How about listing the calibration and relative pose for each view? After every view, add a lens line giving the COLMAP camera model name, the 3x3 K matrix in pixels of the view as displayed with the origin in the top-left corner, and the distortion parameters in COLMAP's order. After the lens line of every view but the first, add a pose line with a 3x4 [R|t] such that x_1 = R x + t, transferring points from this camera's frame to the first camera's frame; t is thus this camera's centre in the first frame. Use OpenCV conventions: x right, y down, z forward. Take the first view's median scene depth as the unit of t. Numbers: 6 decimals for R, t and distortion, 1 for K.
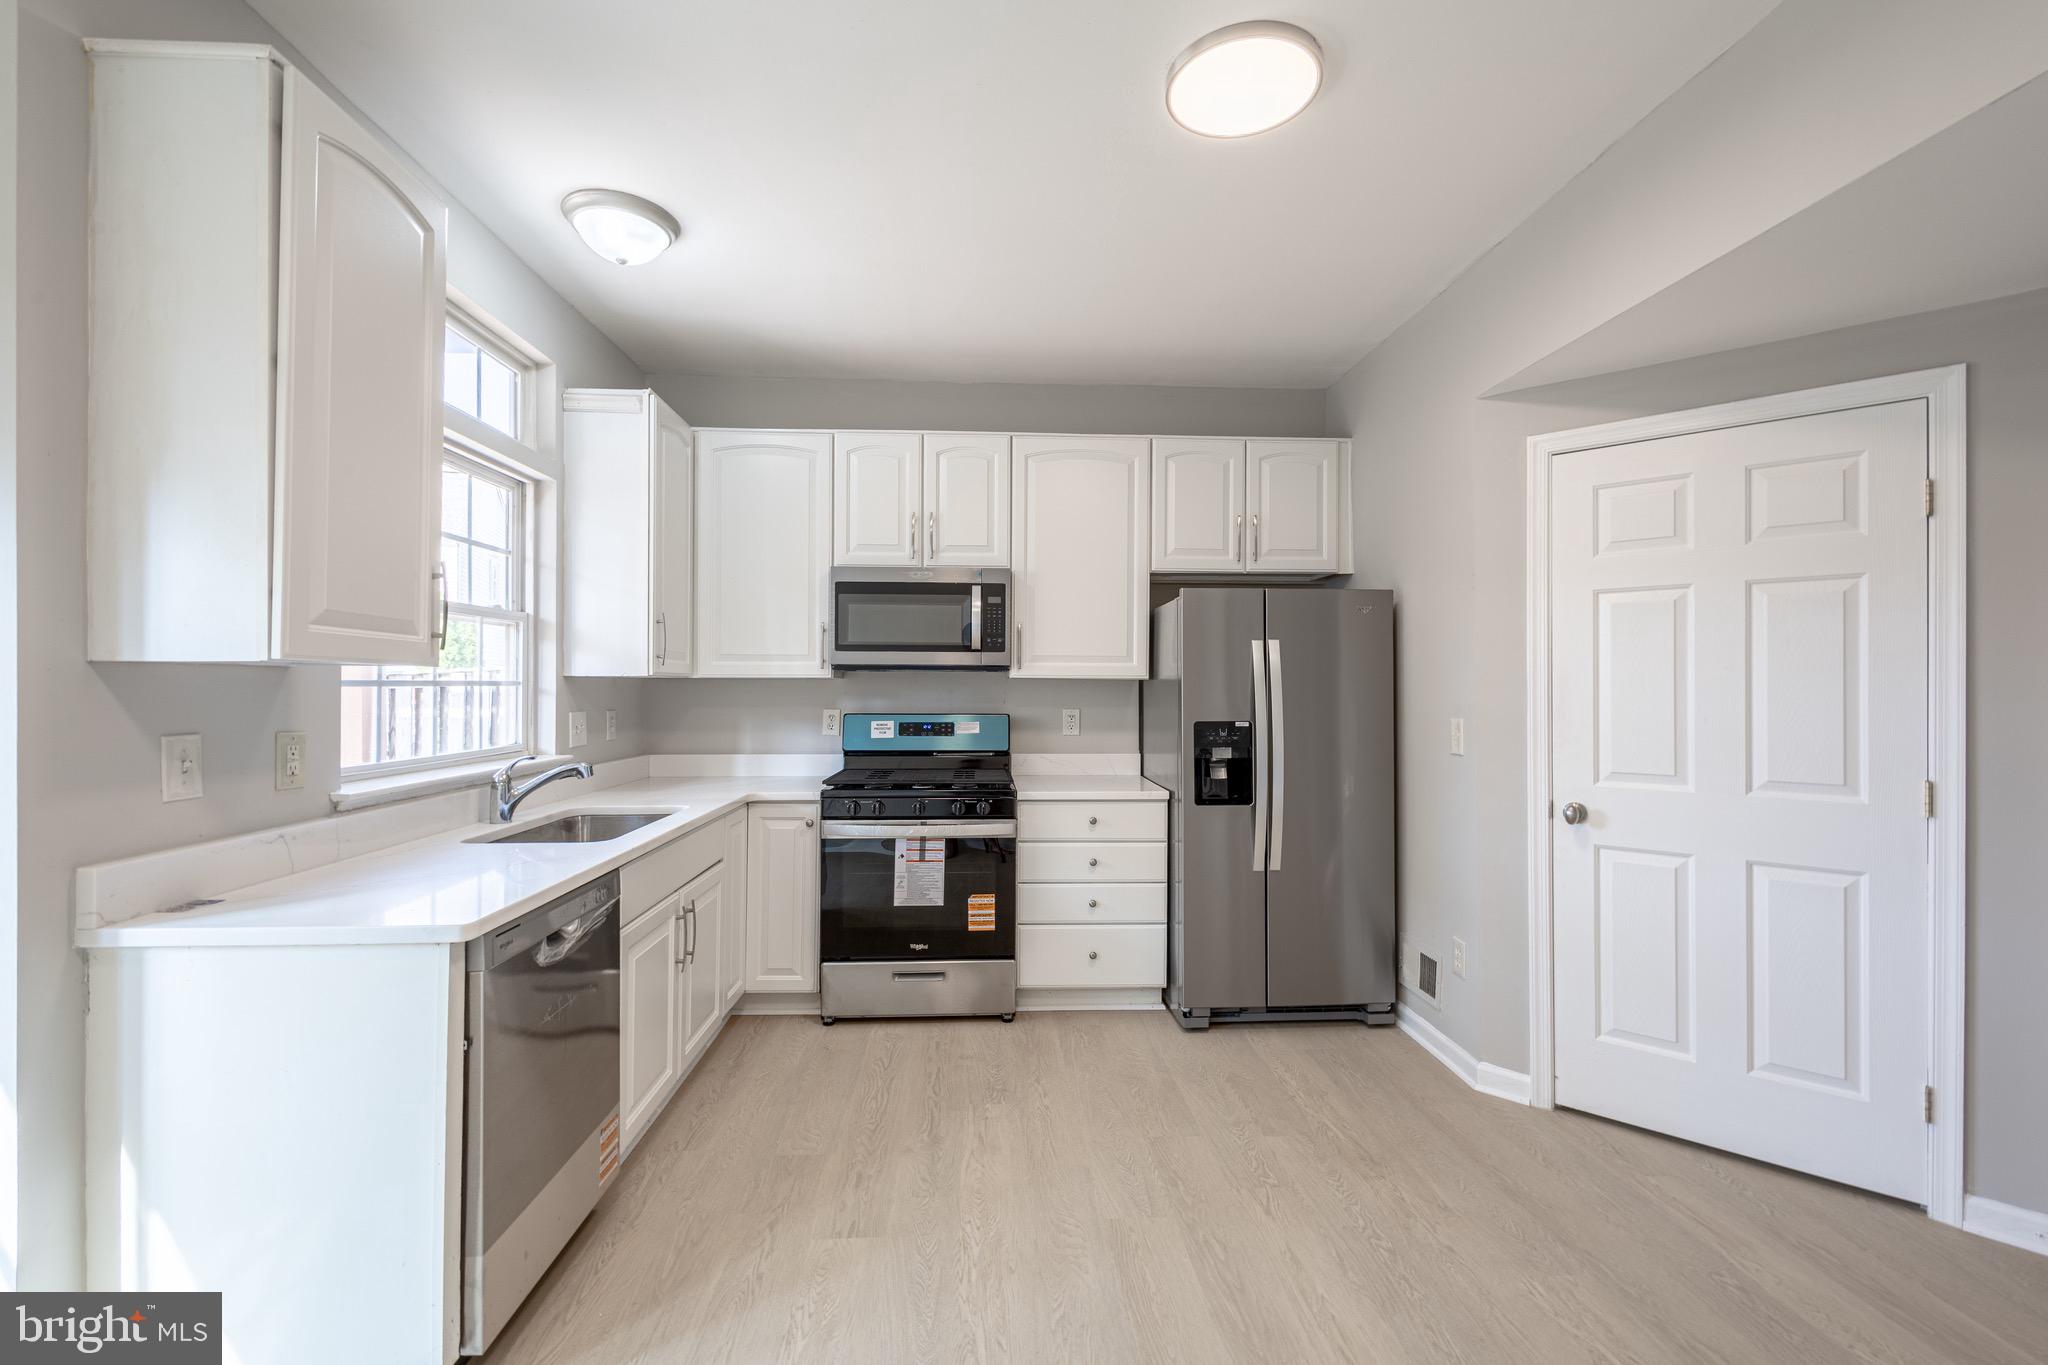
lens RADIAL K [[870.9, 0, 1056.0], [0, 870.9, 682.3], [0, 0, 1]] dist [0.000377, -0.000615]
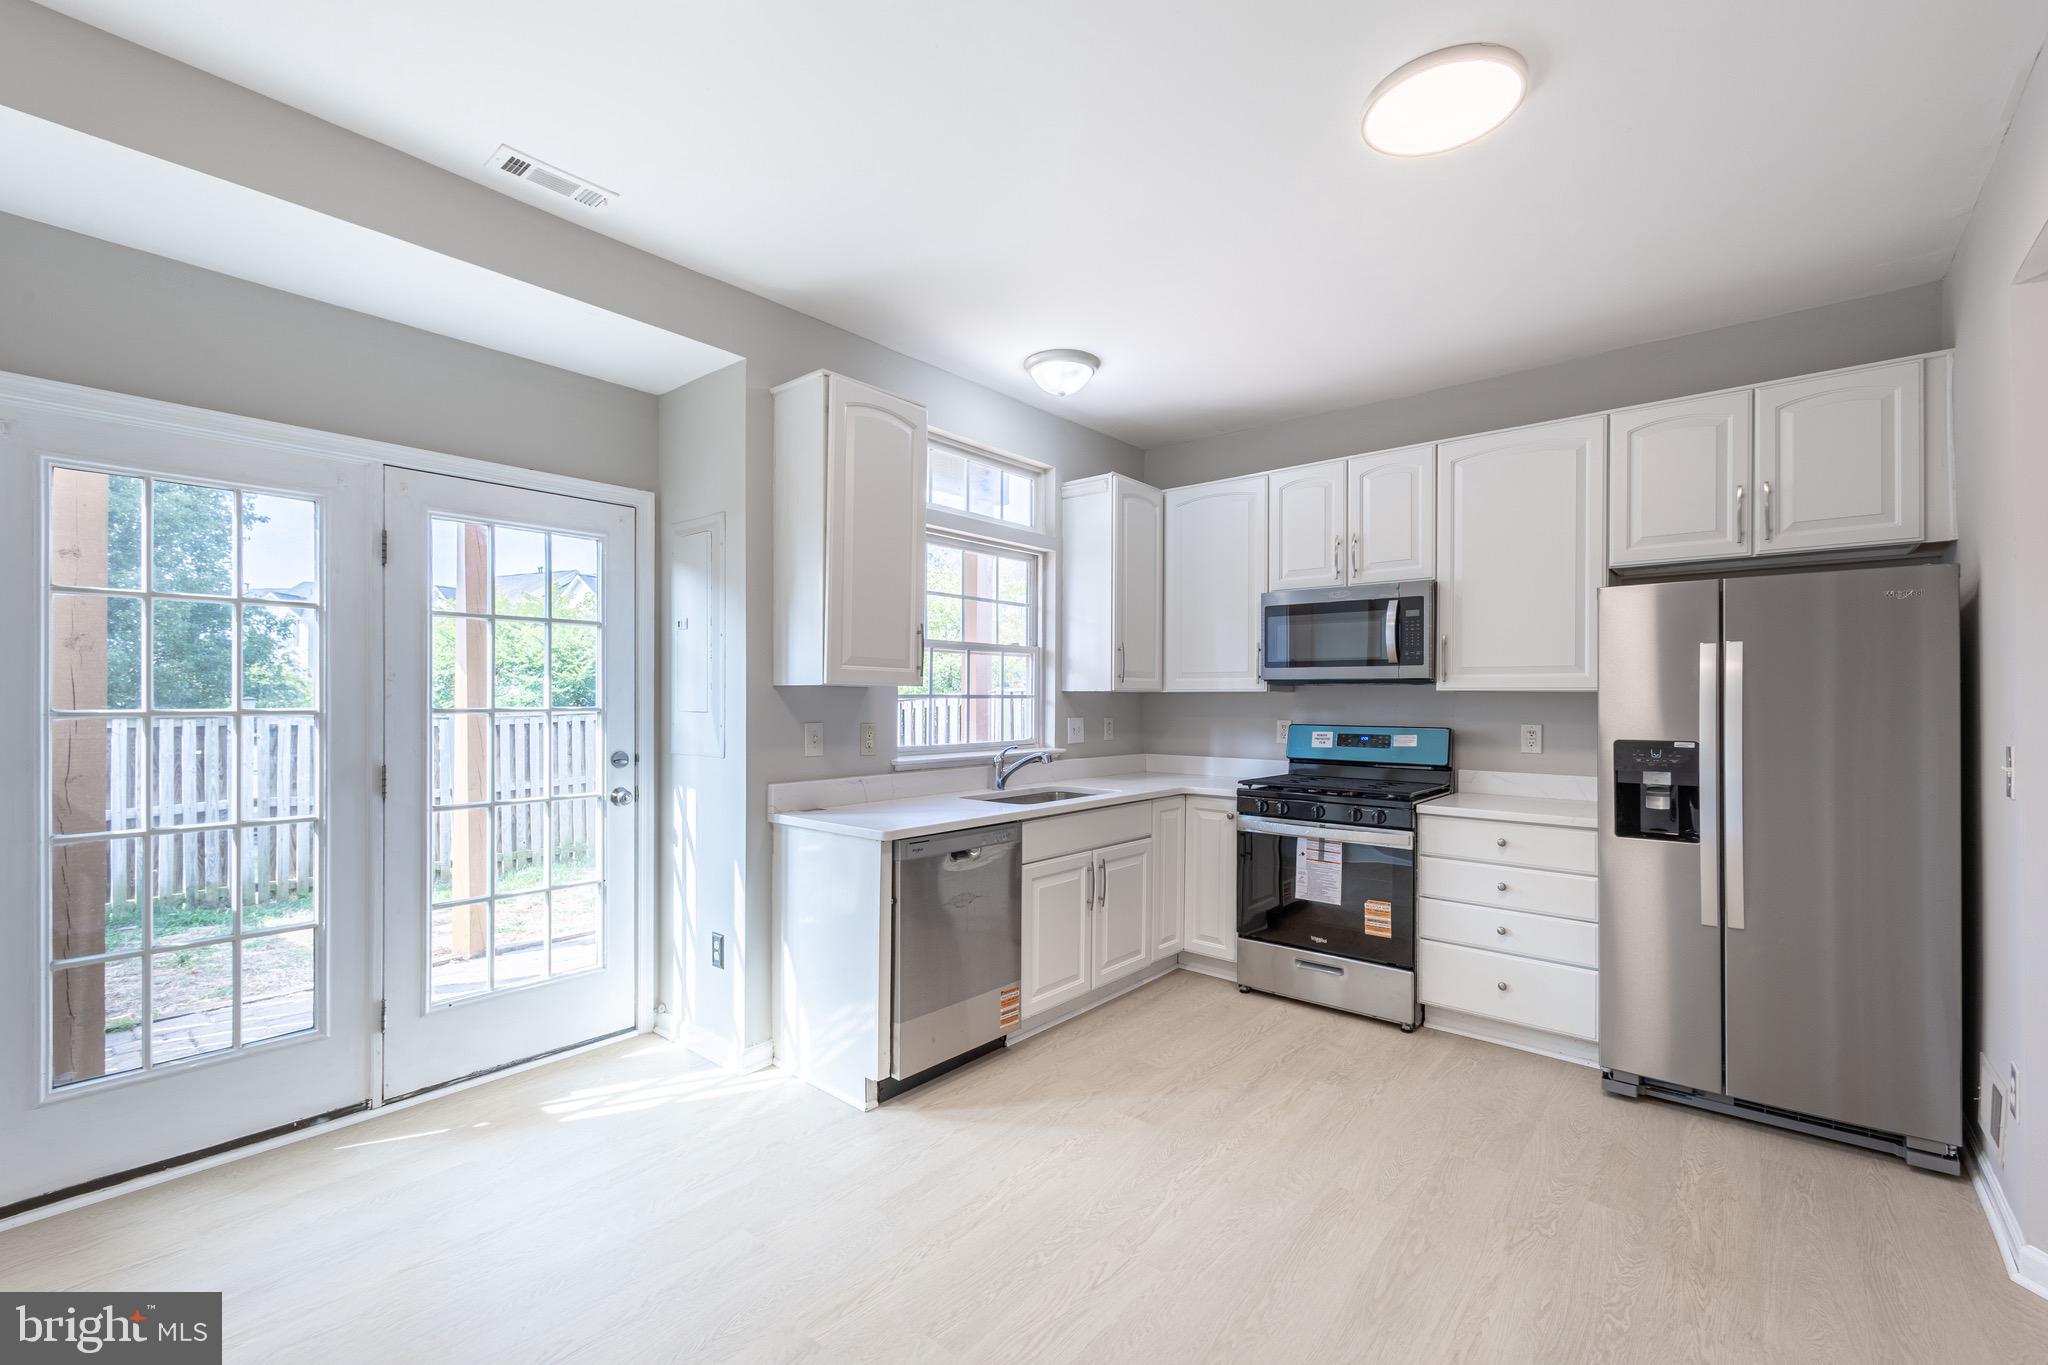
lens RADIAL K [[895.4, 0, 1026.9], [0, 895.4, 695.5], [0, 0, 1]] dist [-0.001023, -0.001084]
pose [[0.713684, -0.002470, -0.700464, 0.362813], [0.001536, 0.999997, -0.001961, 0.001732], [0.700466, 0.000323, 0.713686, -0.047443]]
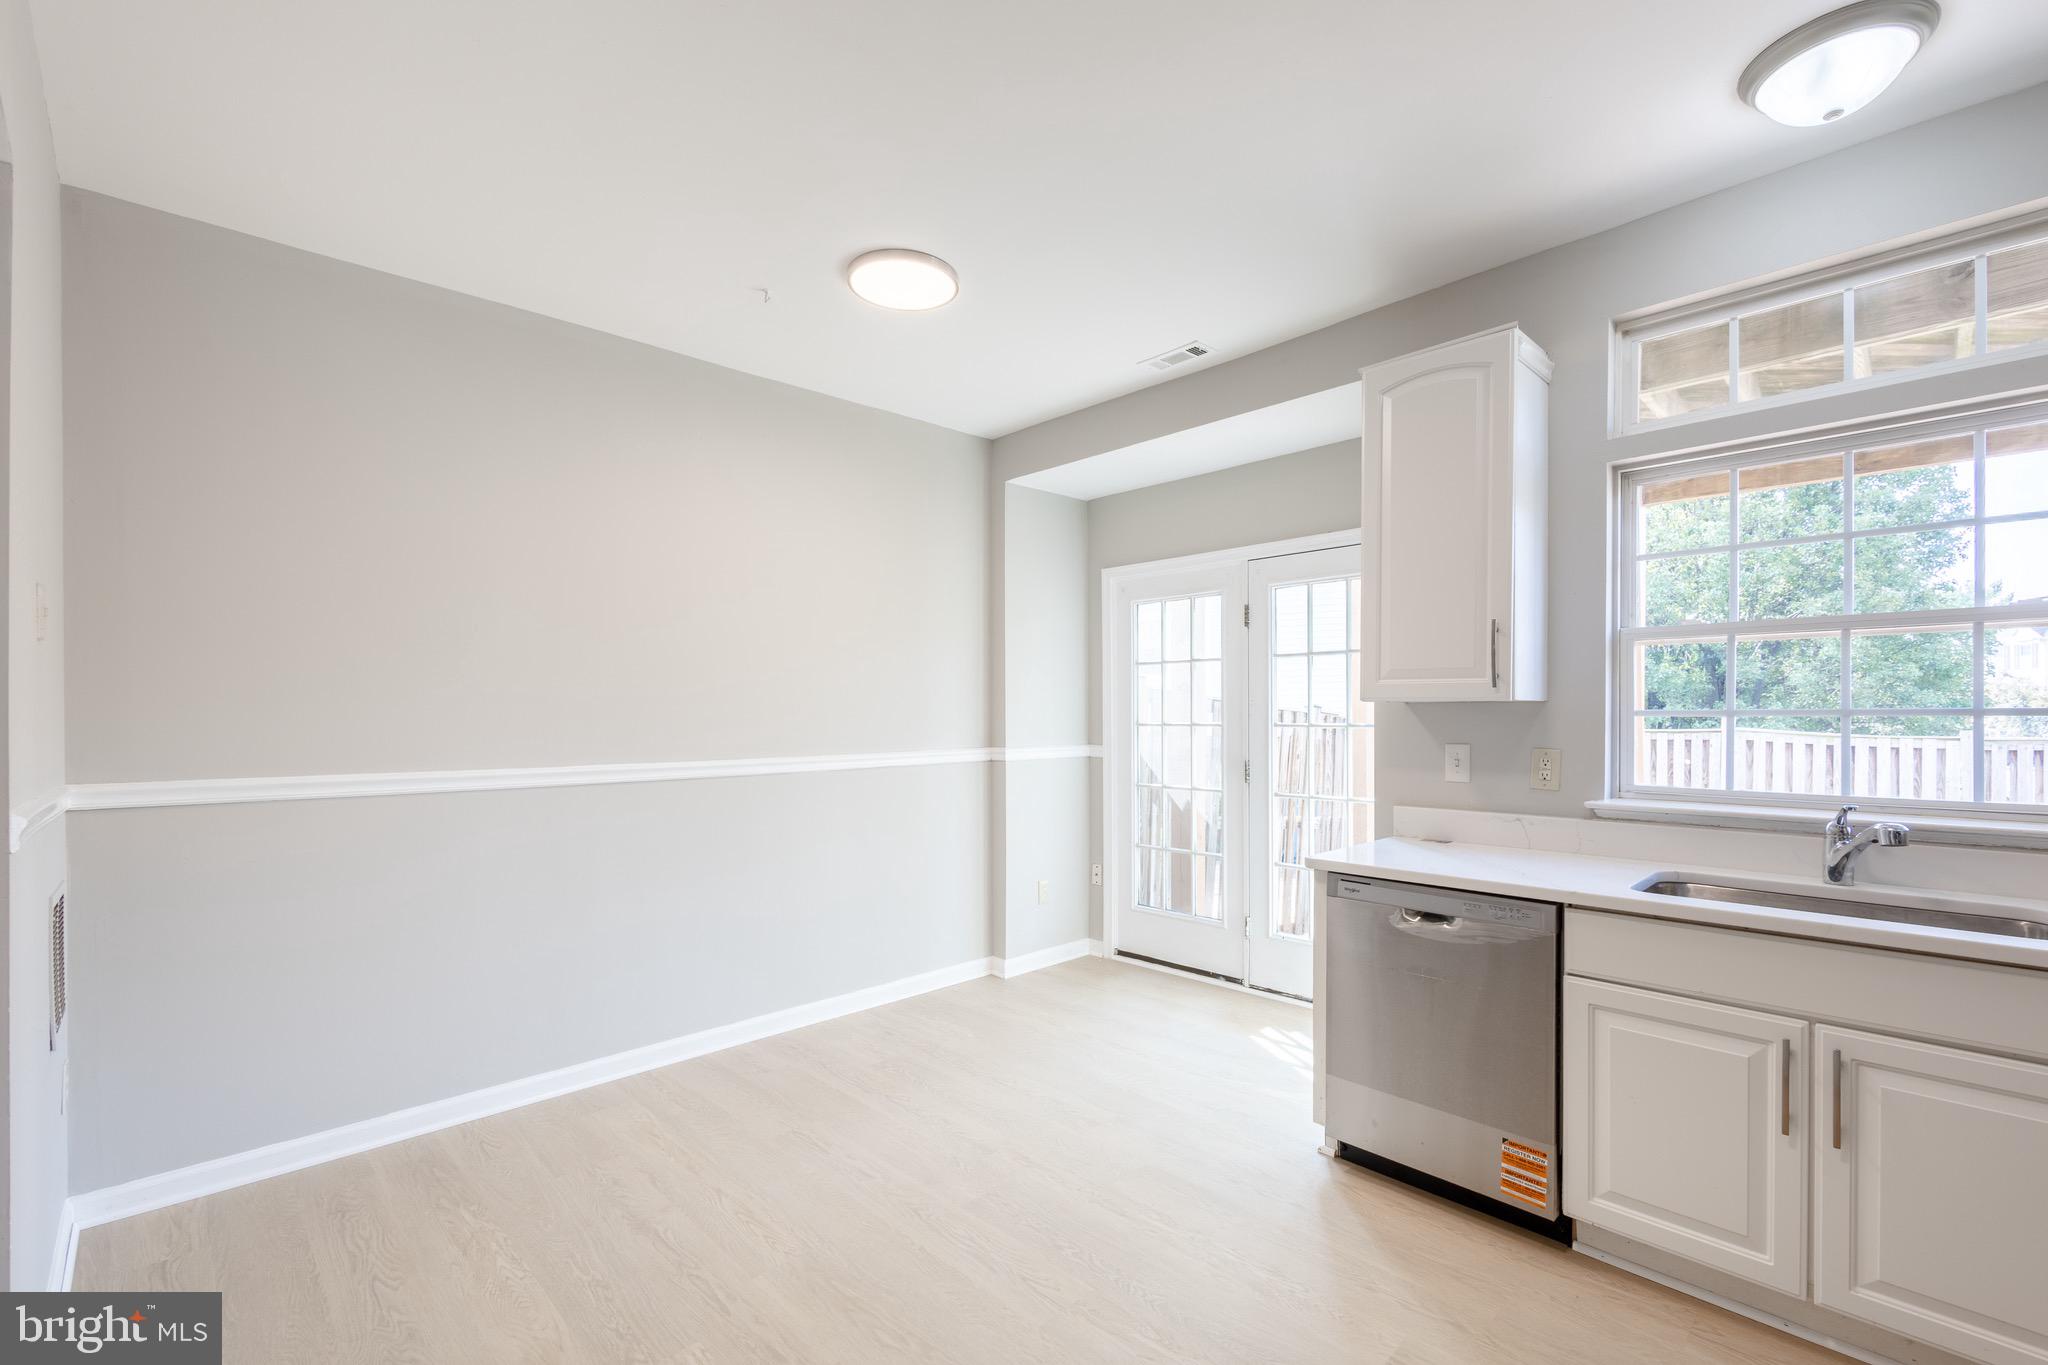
lens RADIAL K [[878.1, 0, 1047.8], [0, 878.1, 708.0], [0, 0, 1]] dist [0.000816, -0.000229]
pose [[-0.769532, -0.005529, -0.638584, 0.351766], [0.001304, 0.999947, -0.010229, 0.003189], [0.638607, -0.008704, -0.769484, 0.887904]]
